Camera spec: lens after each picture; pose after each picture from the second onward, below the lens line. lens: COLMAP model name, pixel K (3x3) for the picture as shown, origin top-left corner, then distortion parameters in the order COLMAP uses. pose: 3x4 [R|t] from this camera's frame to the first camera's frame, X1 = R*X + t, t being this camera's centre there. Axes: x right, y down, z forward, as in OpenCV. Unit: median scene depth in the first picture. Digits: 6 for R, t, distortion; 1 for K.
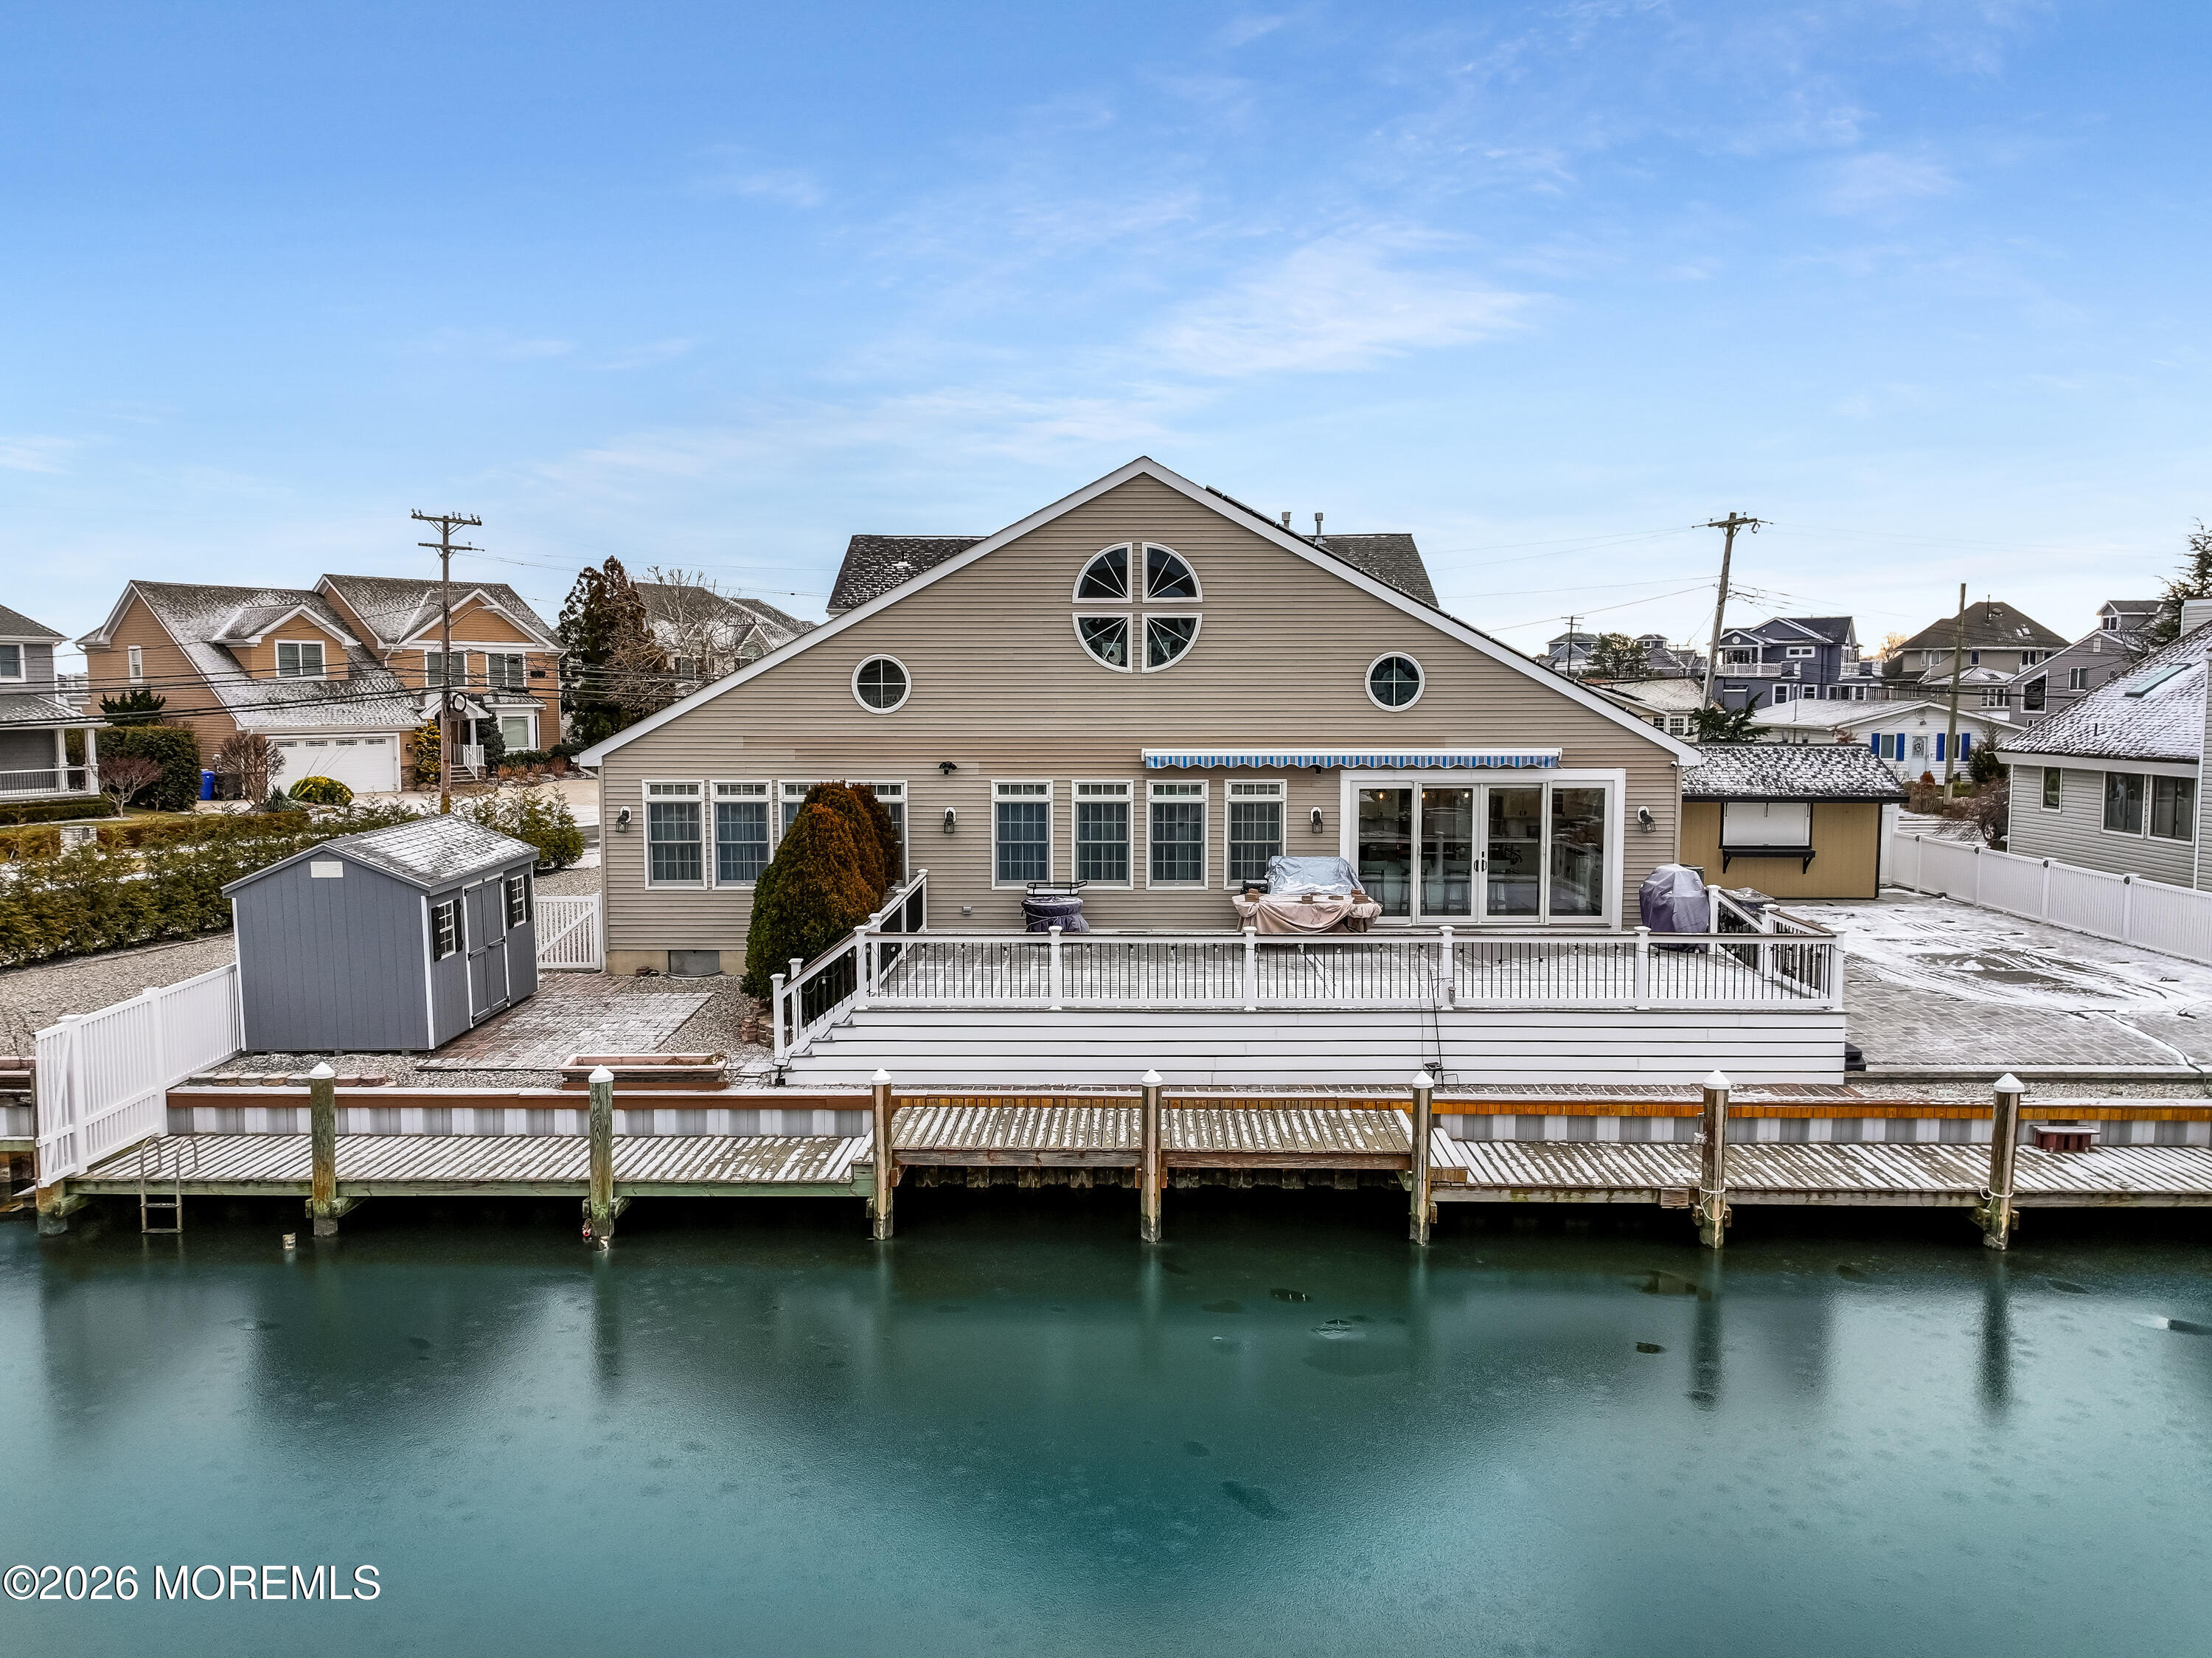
lens RADIAL K [[1557.9, 0, 1110.2], [0, 1557.9, 824.6], [0, 0, 1]] dist [0.009695, 0.001495]
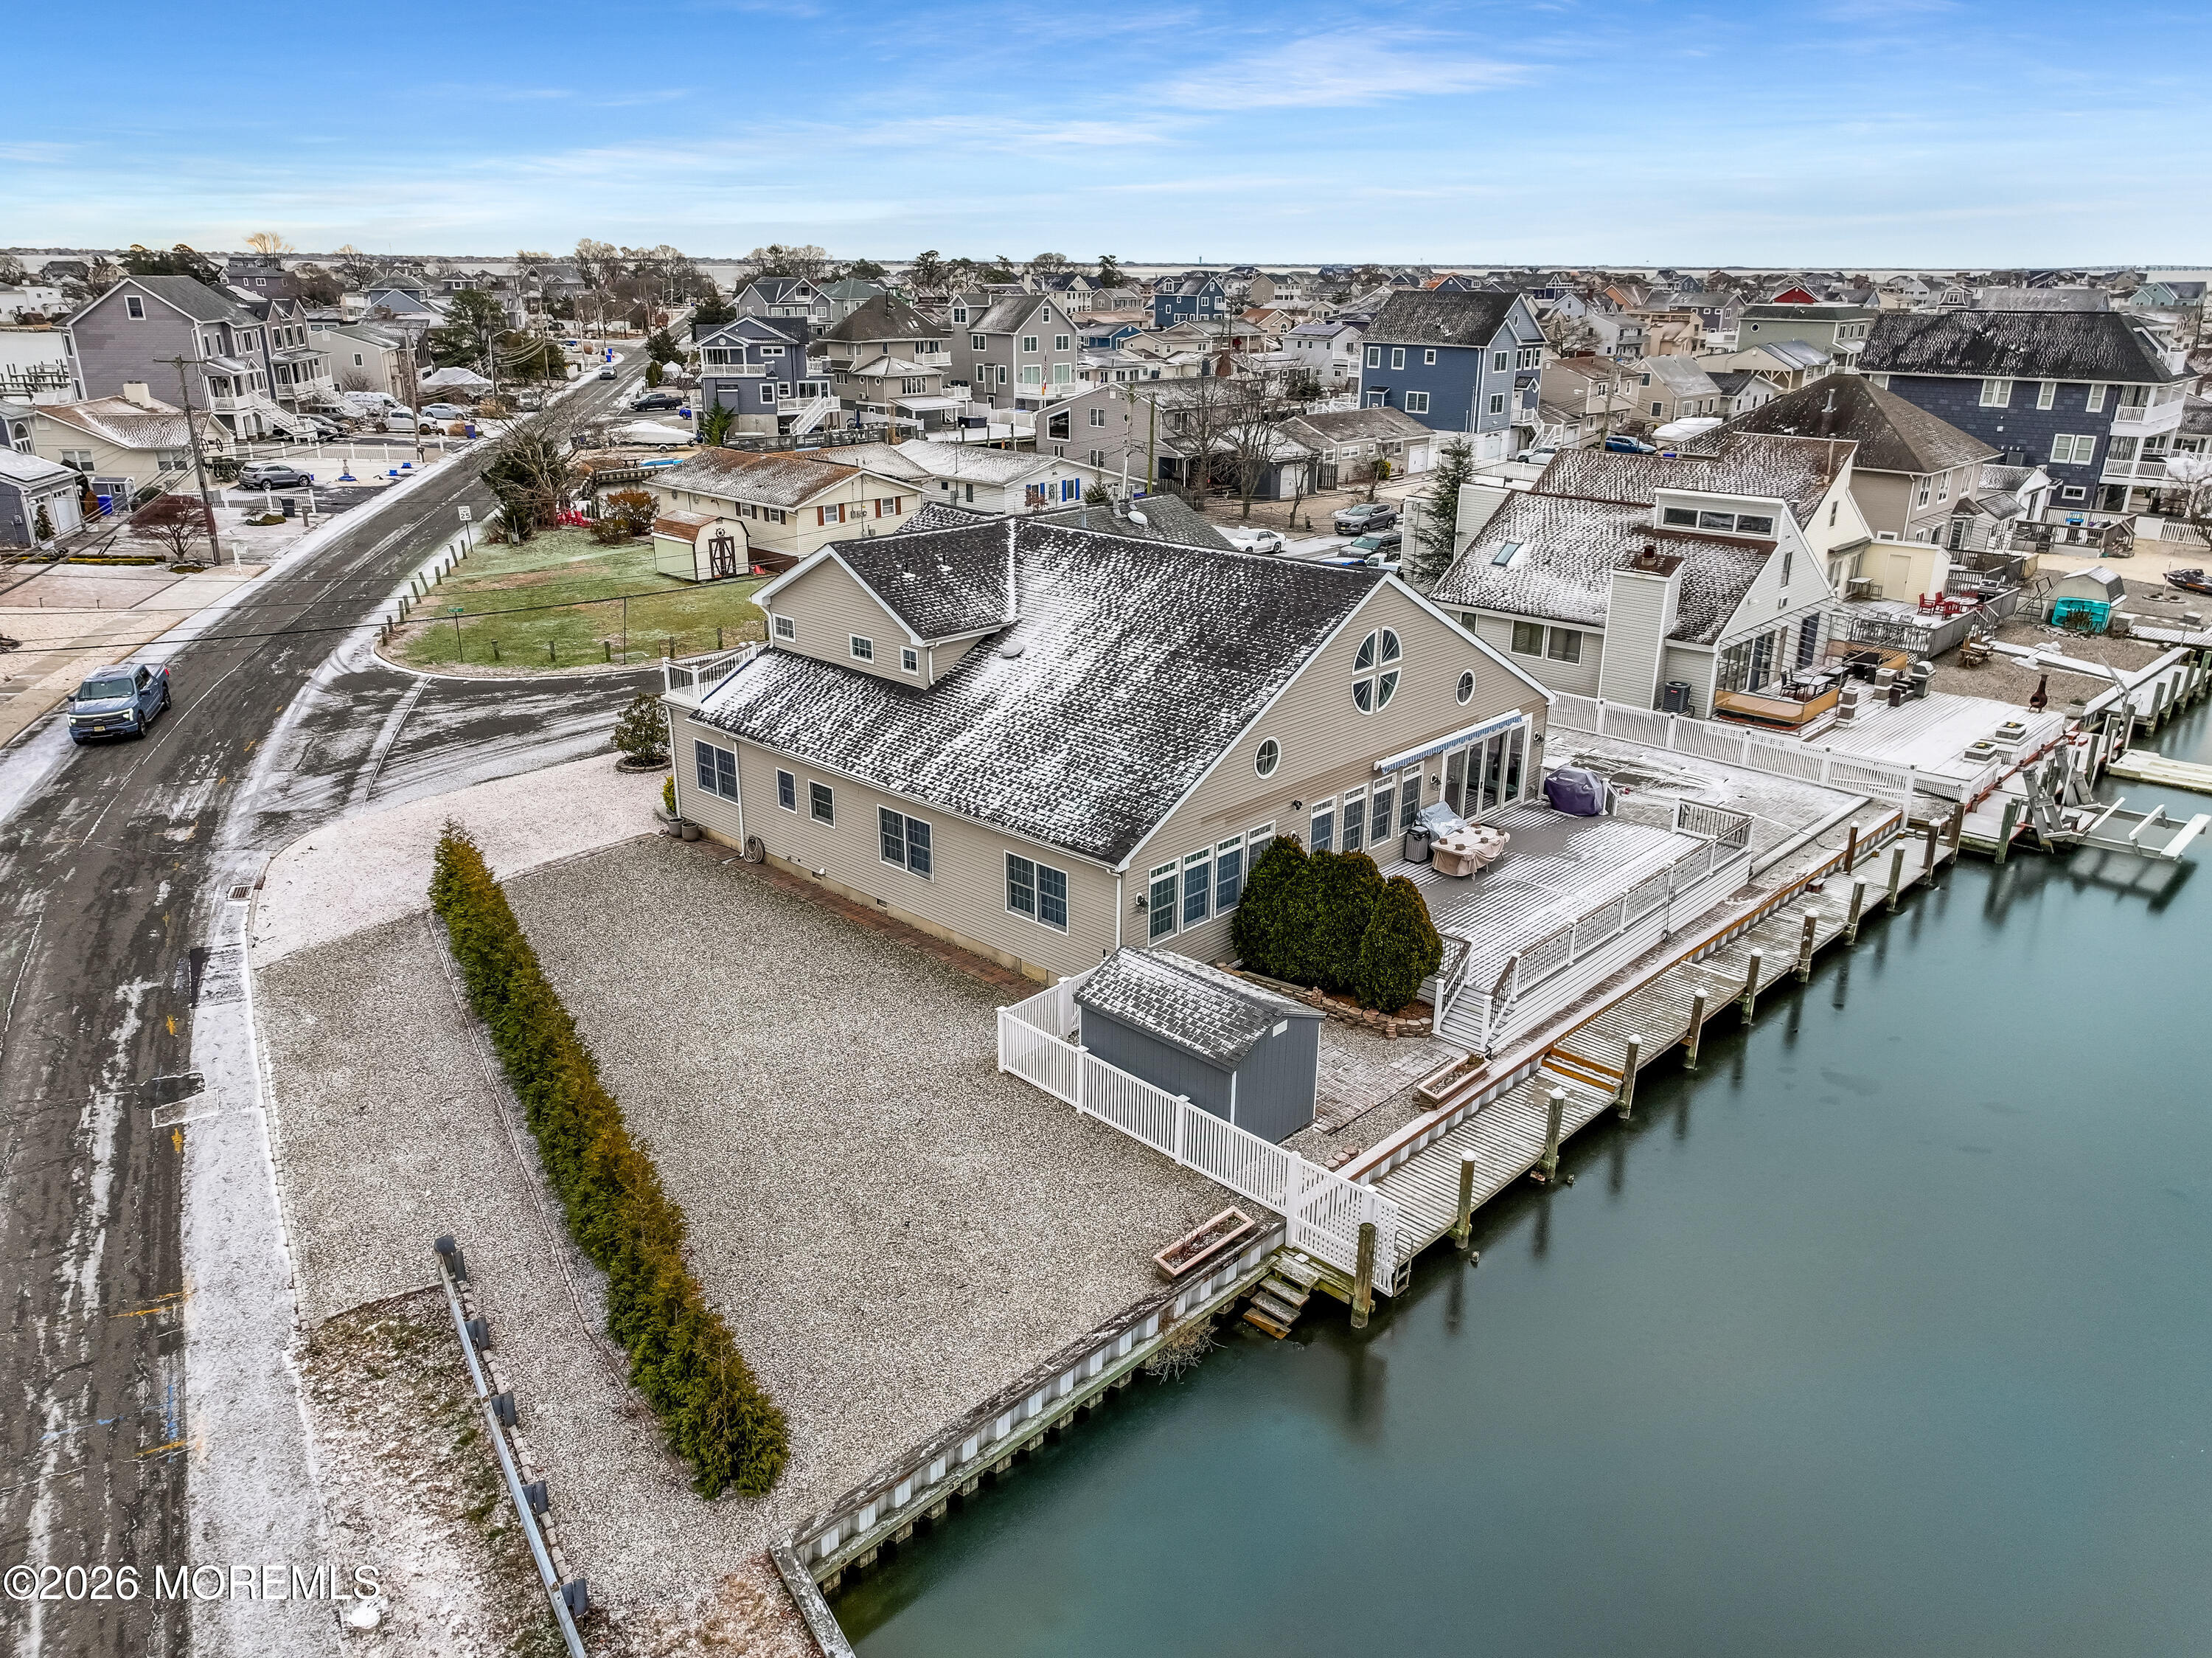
lens RADIAL K [[1557.9, 0, 1110.2], [0, 1557.9, 824.6], [0, 0, 1]] dist [0.009695, 0.001495]
pose [[0.677289, -0.243415, 0.694283, -1.197130], [0.055614, 0.957921, 0.281593, -0.424142], [-0.733612, -0.152108, 0.662327, 0.187504]]
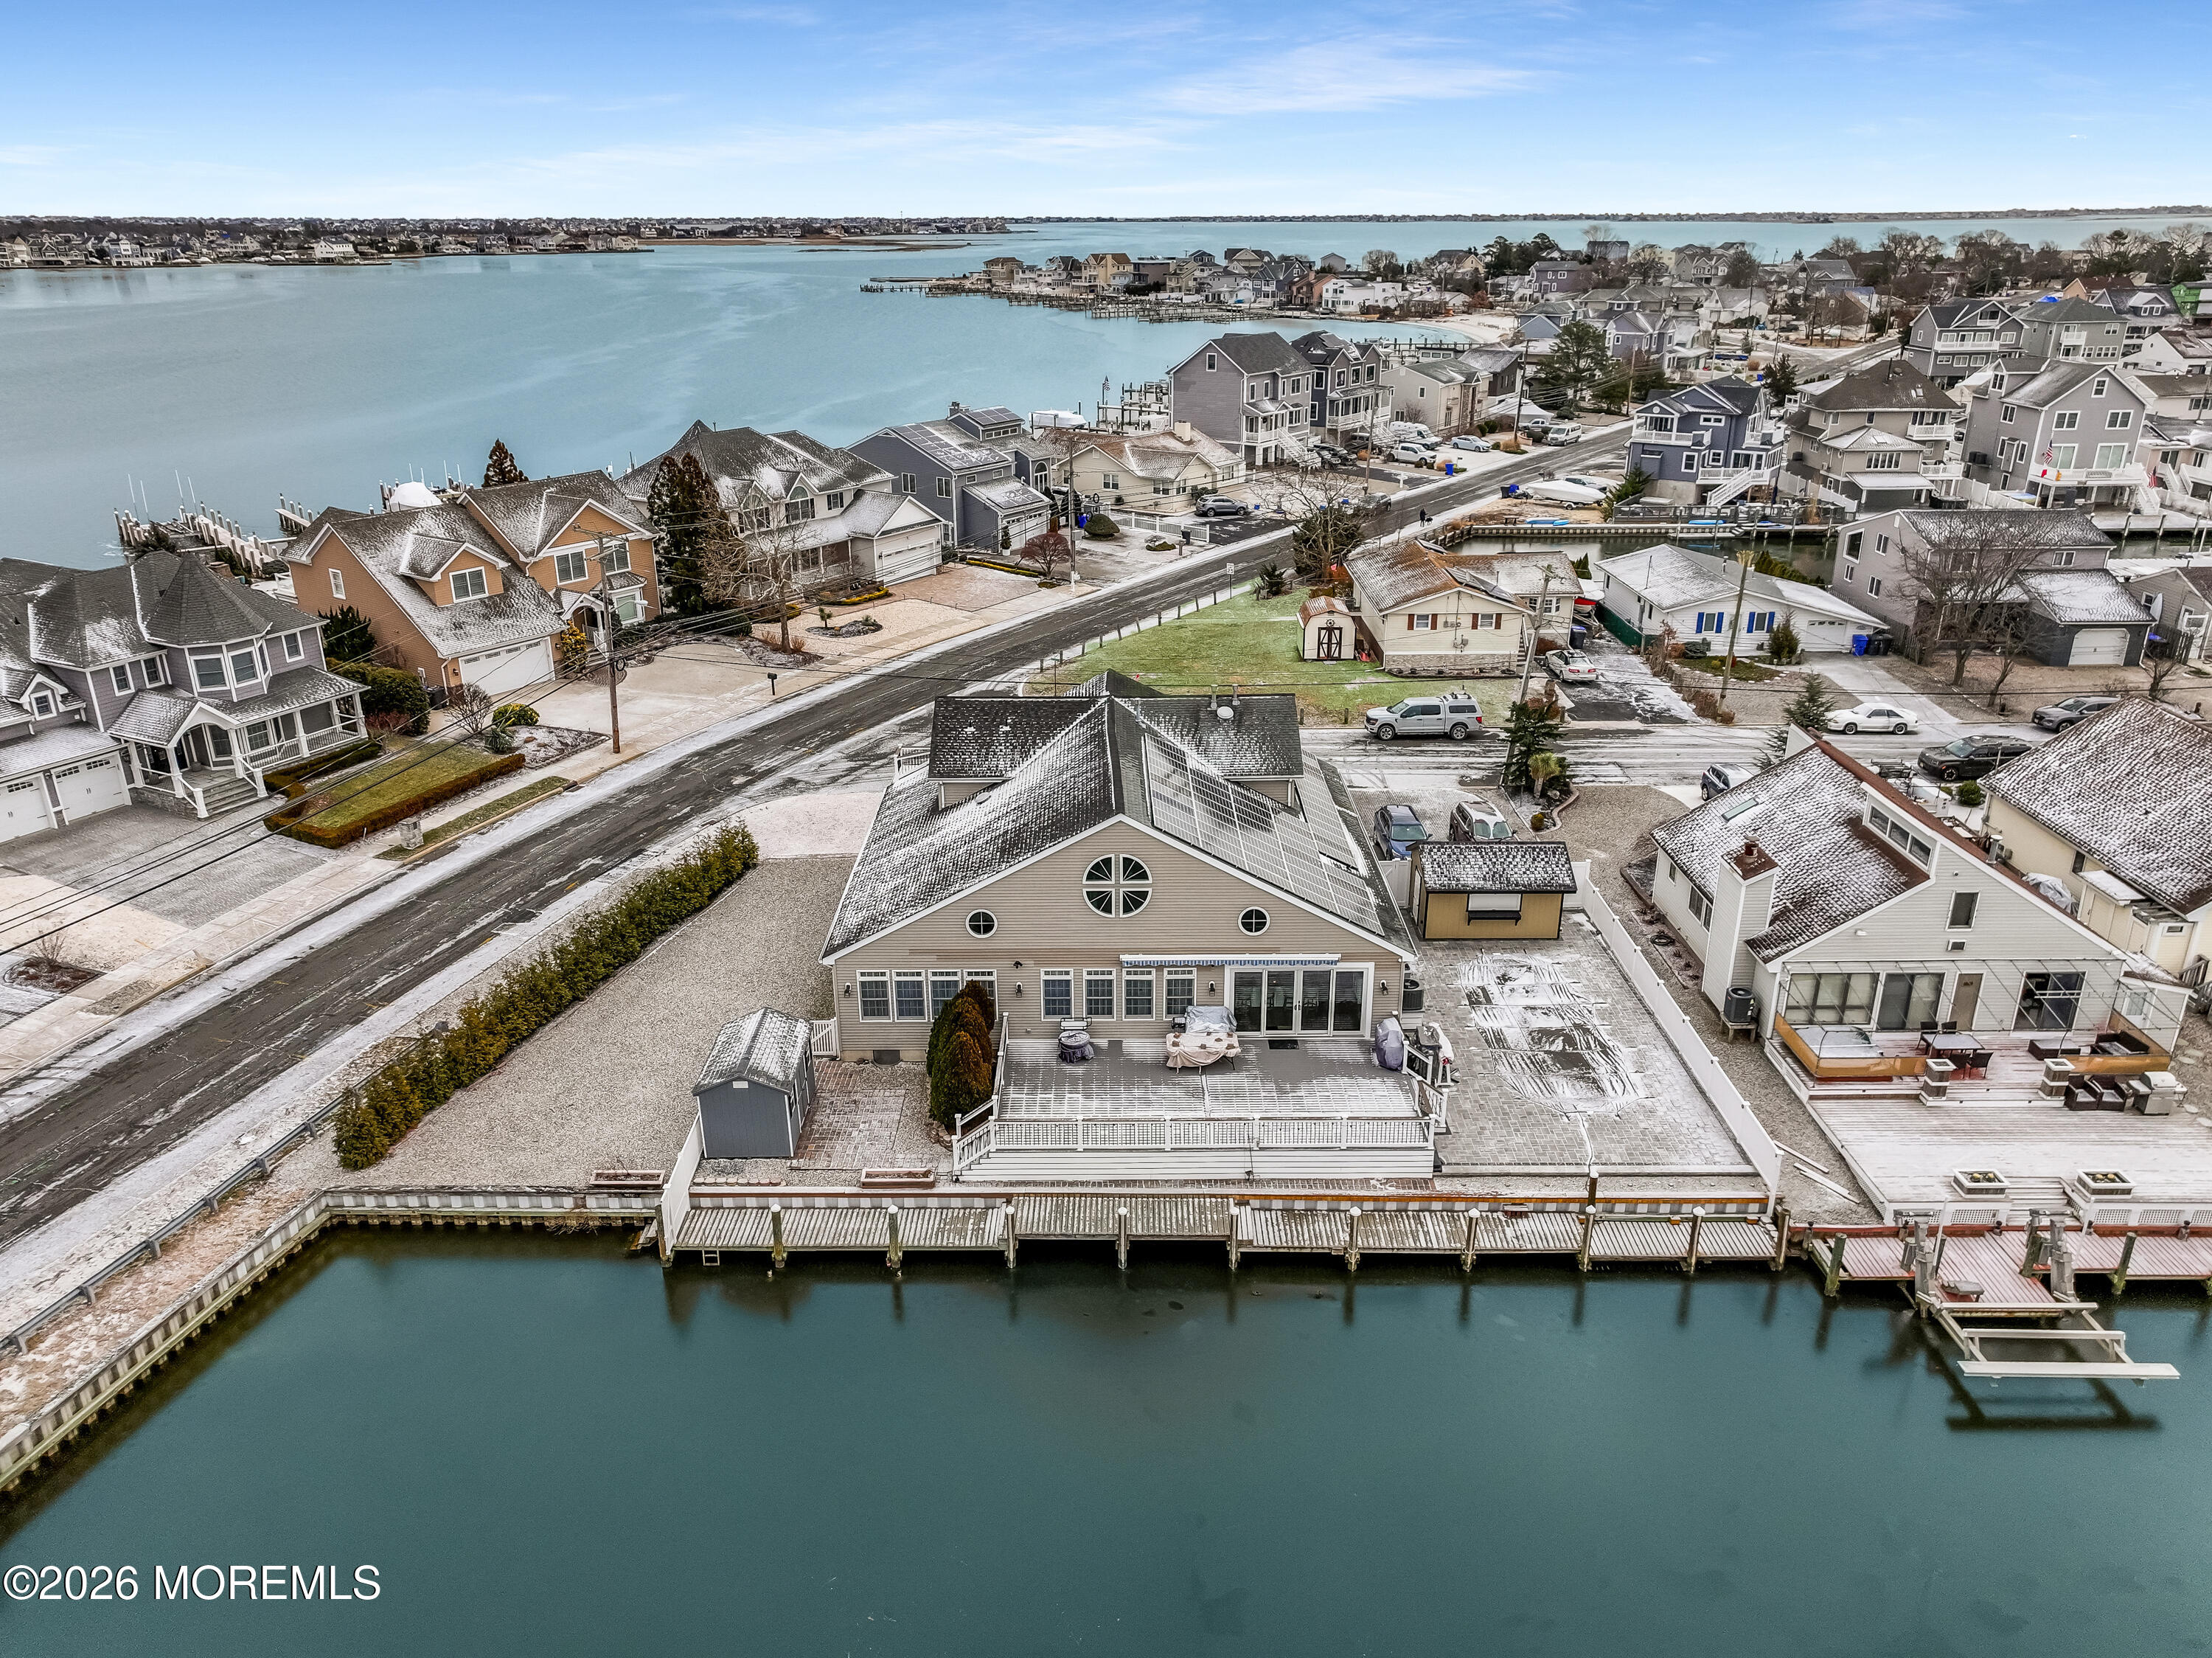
lens RADIAL K [[1557.9, 0, 1110.2], [0, 1557.9, 824.6], [0, 0, 1]] dist [0.009695, 0.001495]
pose [[0.999959, -0.007124, 0.005654, -0.001184], [0.005242, 0.959462, 0.281790, -0.730387], [-0.007432, -0.281748, 0.959460, -0.767853]]
